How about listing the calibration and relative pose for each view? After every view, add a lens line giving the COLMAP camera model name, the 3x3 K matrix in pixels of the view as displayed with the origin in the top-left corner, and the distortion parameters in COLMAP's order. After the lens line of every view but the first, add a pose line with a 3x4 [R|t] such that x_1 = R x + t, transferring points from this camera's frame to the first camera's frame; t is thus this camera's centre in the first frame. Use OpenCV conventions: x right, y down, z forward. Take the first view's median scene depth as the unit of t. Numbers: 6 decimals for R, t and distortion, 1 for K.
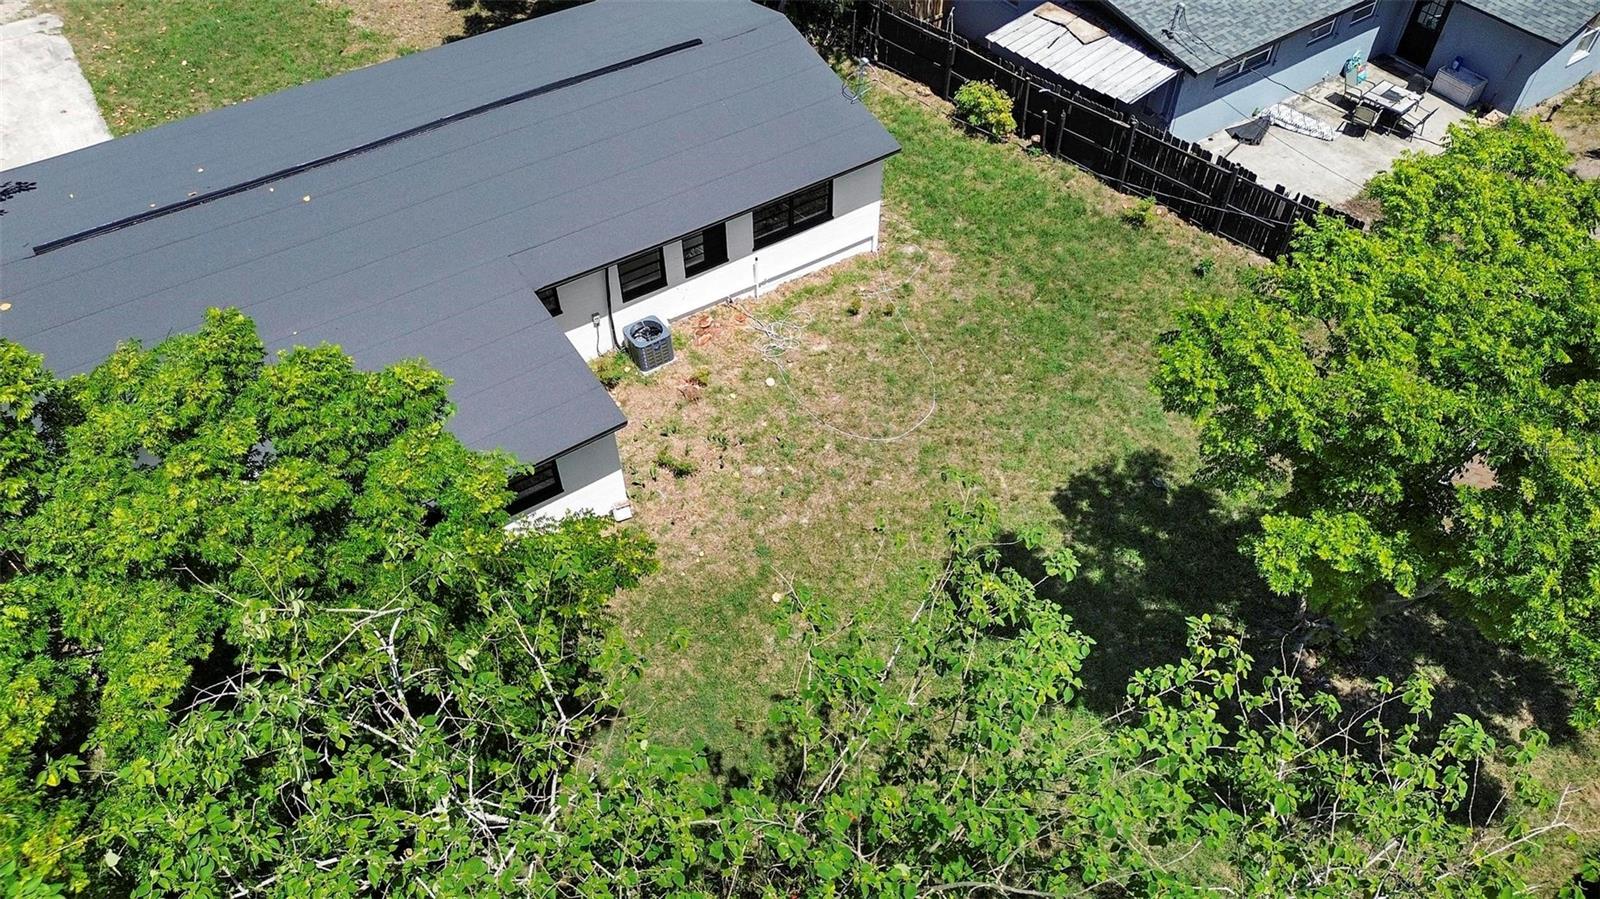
lens RADIAL K [[1048.2, 0, 800.0], [0, 1048.2, 449.5], [0, 0, 1]] dist [-0.002129, -0.001247]
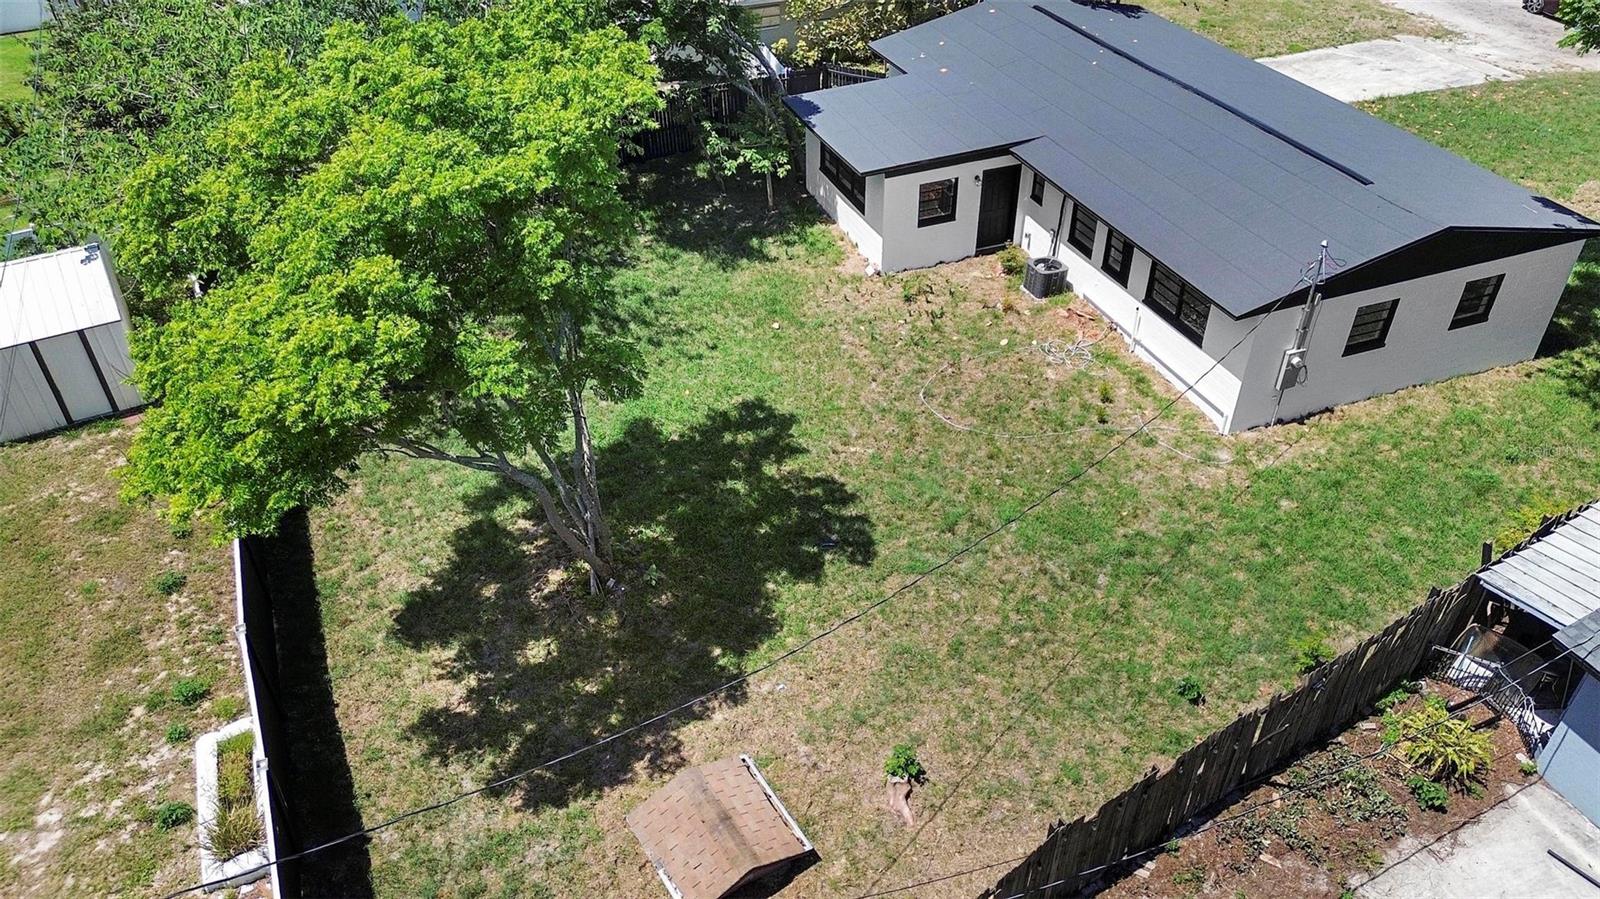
lens RADIAL K [[1184.5, 0, 800.0], [0, 1184.5, 449.5], [0, 0, 1]] dist [-0.005113, -0.003849]
pose [[-0.204617, 0.583748, -0.785729, 1.036832], [-0.737000, 0.436388, 0.516137, -0.489386], [0.644177, 0.684692, 0.340930, 0.515530]]
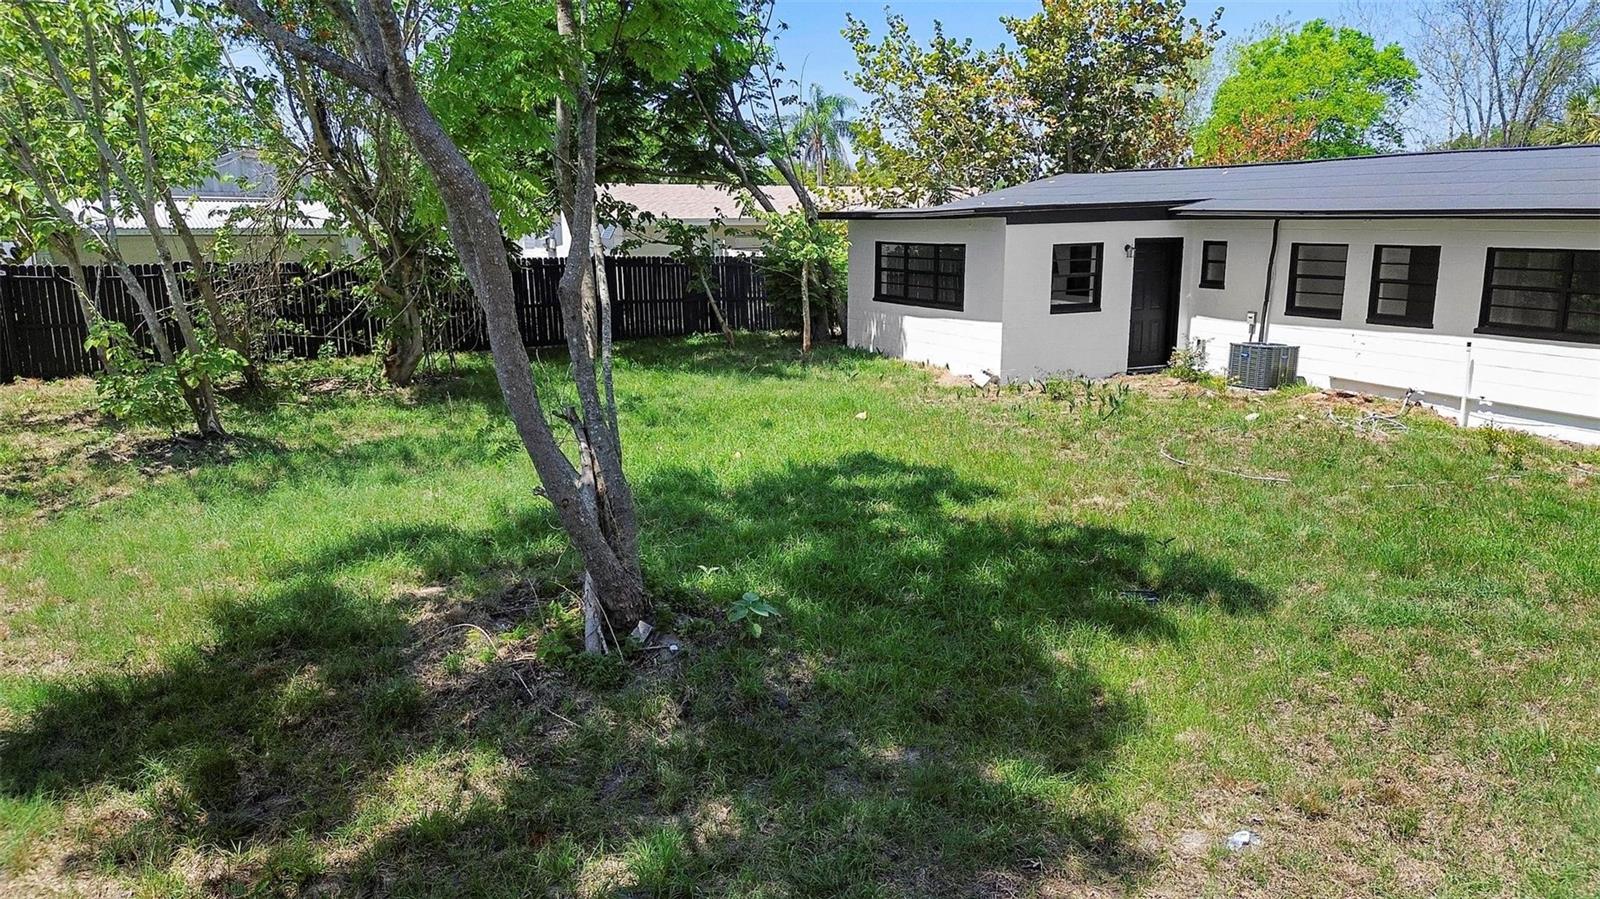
lens RADIAL K [[1184.5, 0, 800.0], [0, 1184.5, 449.5], [0, 0, 1]] dist [-0.005113, -0.003849]
pose [[-0.109544, 0.197424, -0.974179, 0.713486], [-0.759292, 0.615870, 0.210191, 0.006838], [0.641464, 0.762711, 0.082437, 0.767974]]
